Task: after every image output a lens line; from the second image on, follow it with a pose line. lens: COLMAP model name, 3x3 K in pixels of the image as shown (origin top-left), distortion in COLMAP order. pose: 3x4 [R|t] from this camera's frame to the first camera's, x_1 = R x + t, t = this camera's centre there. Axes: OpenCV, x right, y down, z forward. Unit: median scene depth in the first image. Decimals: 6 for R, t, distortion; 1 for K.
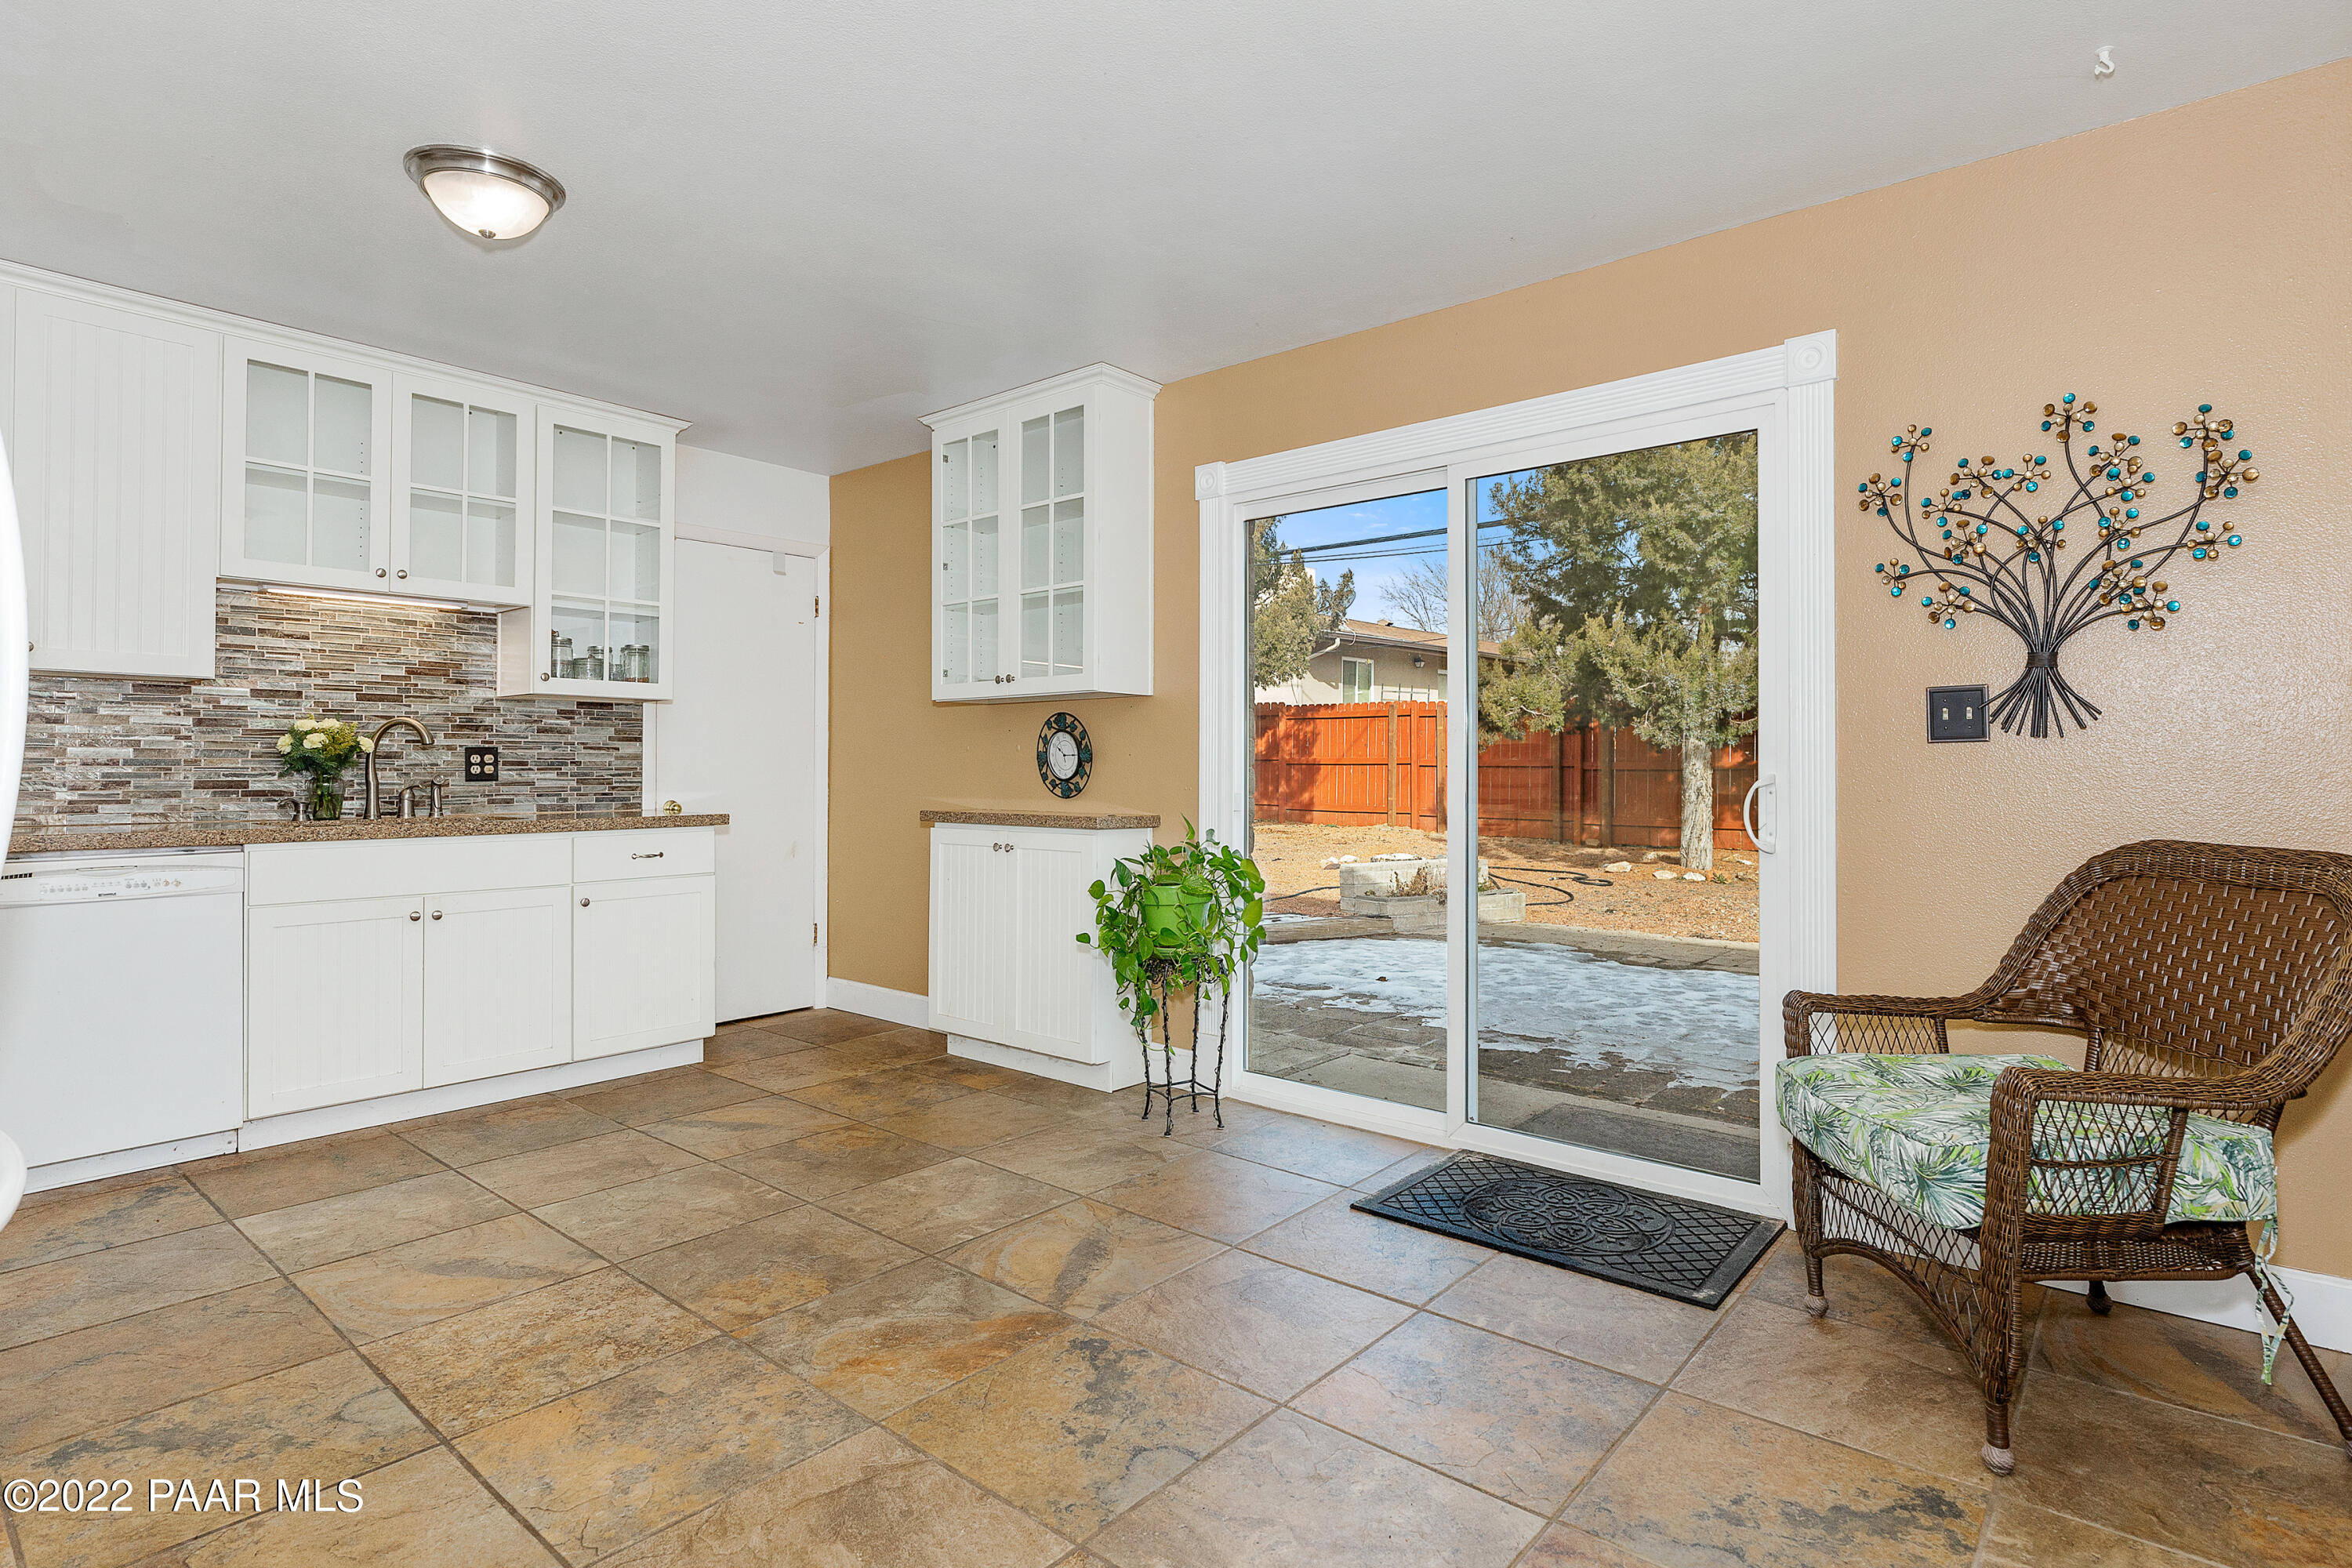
lens RADIAL K [[1190.4, 0, 1181.6], [0, 1190.4, 748.2], [0, 0, 1]] dist [-0.003126, -0.001062]
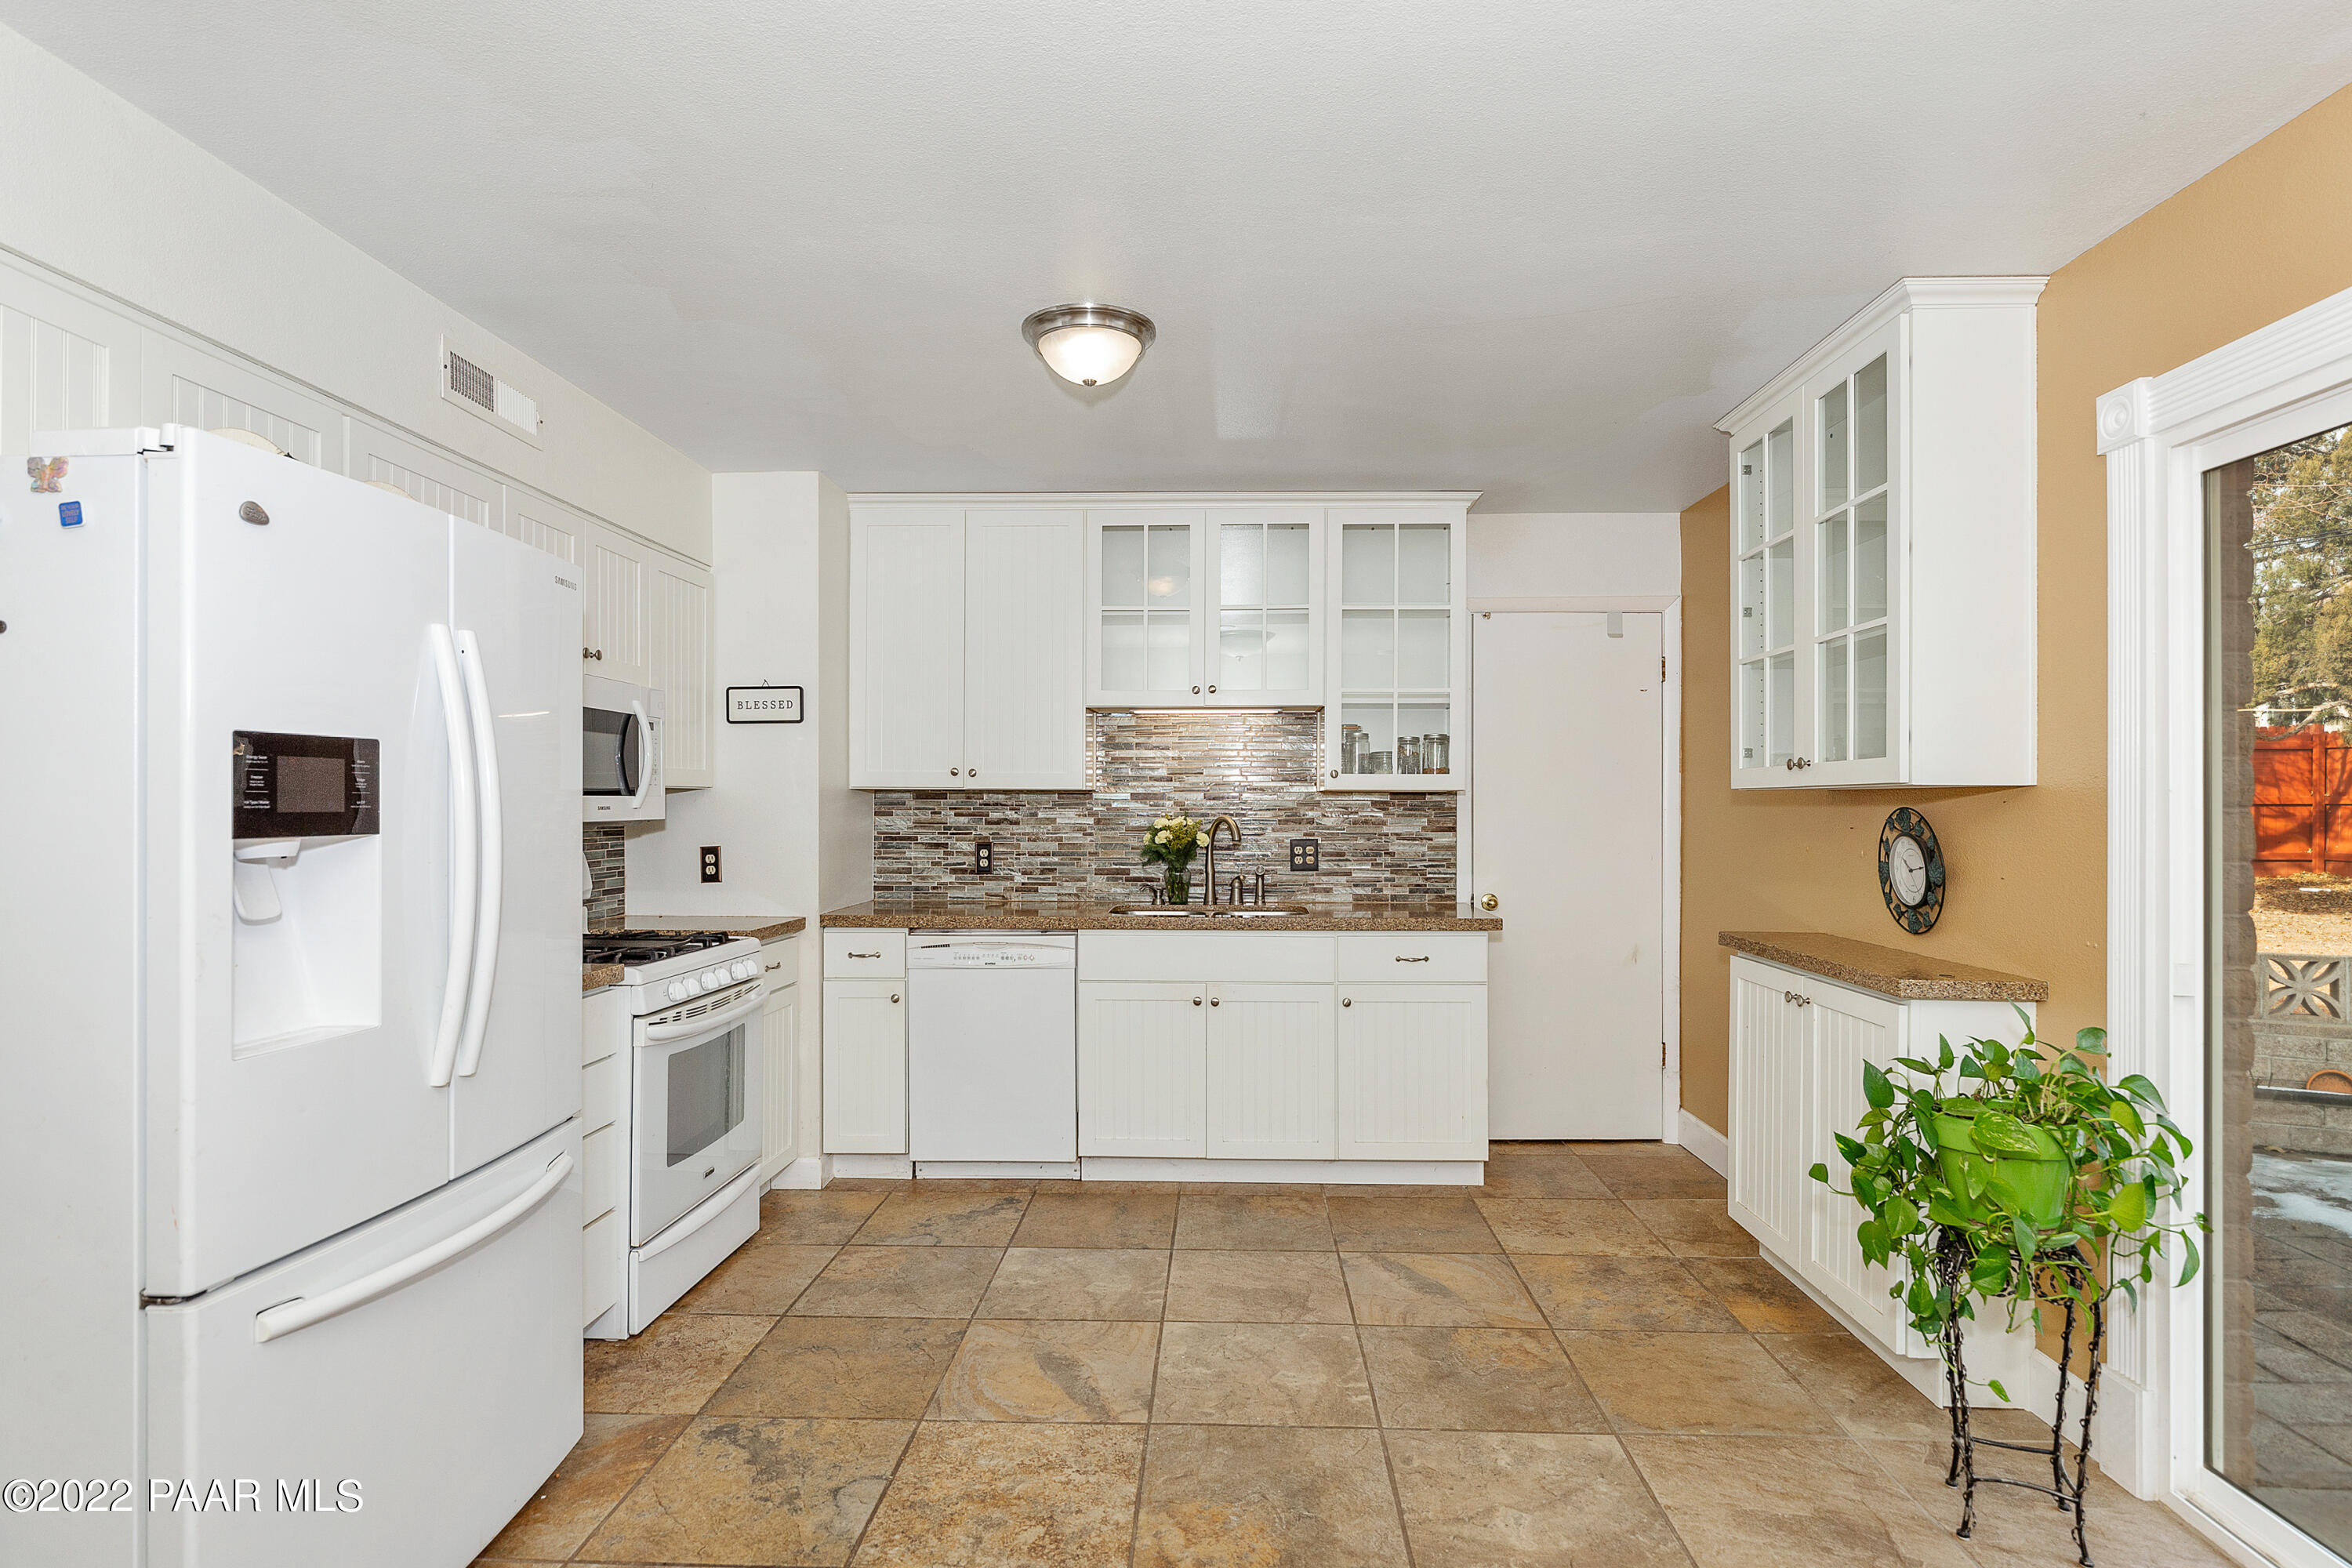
lens RADIAL K [[1169.1, 0, 1181.1], [0, 1169.1, 791.3], [0, 0, 1]] dist [-0.002416, -0.000668]
pose [[0.616071, -0.008722, -0.787642, 0.189668], [0.013864, 0.999904, -0.000229, -0.050023], [0.787568, -0.010779, 0.616133, 0.295644]]
